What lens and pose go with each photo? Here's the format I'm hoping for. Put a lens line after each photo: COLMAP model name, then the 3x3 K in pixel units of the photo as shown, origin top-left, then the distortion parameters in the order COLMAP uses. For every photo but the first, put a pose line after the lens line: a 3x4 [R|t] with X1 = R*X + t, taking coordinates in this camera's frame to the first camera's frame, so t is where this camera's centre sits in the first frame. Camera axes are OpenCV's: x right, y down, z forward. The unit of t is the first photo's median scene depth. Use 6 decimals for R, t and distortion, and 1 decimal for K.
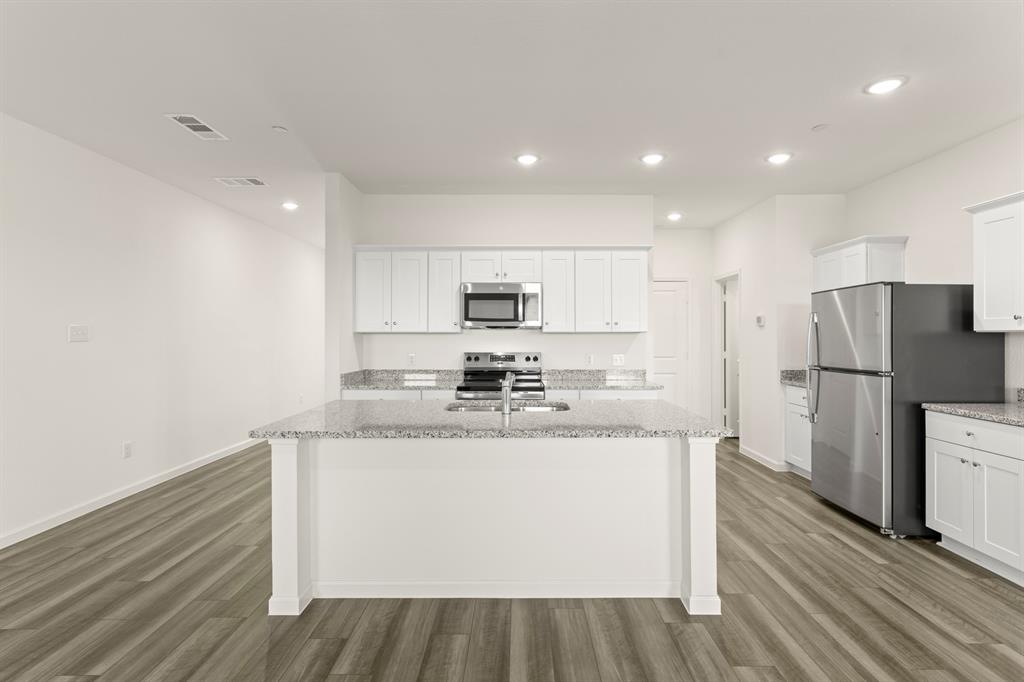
lens RADIAL K [[503.7, 0, 517.6], [0, 503.7, 332.2], [0, 0, 1]] dist [0.001137, -0.000561]
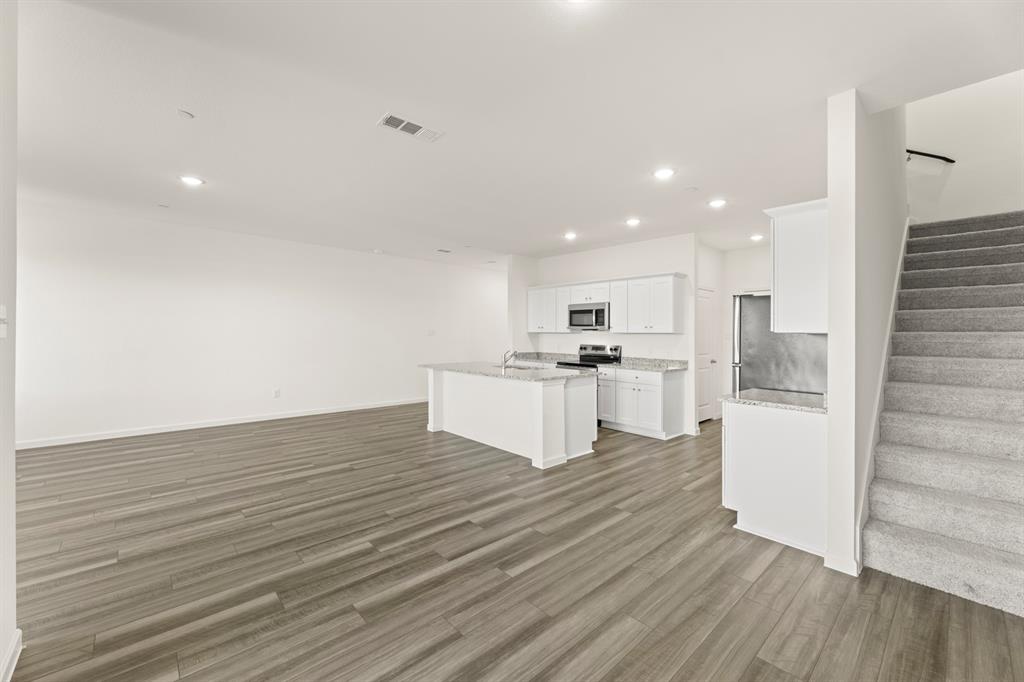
lens RADIAL K [[407.3, 0, 512.0], [0, 407.3, 335.5], [0, 0, 1]] dist [-0.000036, -0.000086]
pose [[0.678818, 0.008602, -0.734256, 0.873976], [-0.006424, 0.999963, 0.005776, 0.004019], [0.734279, 0.000796, 0.678848, -0.124752]]
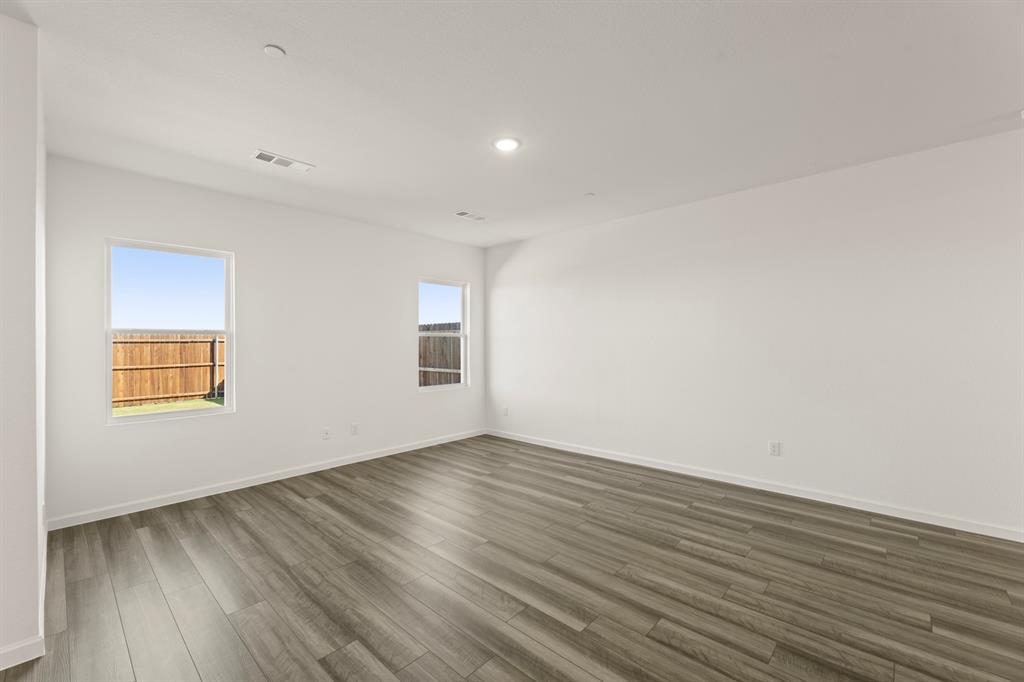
lens RADIAL K [[423.1, 0, 517.3], [0, 423.1, 345.1], [0, 0, 1]] dist [-0.000754, 0.000005]
pose [[-0.672118, 0.007289, -0.740408, 0.251302], [0.011226, 0.999937, -0.000347, 0.002024], [0.740359, -0.008545, -0.672157, 0.444844]]
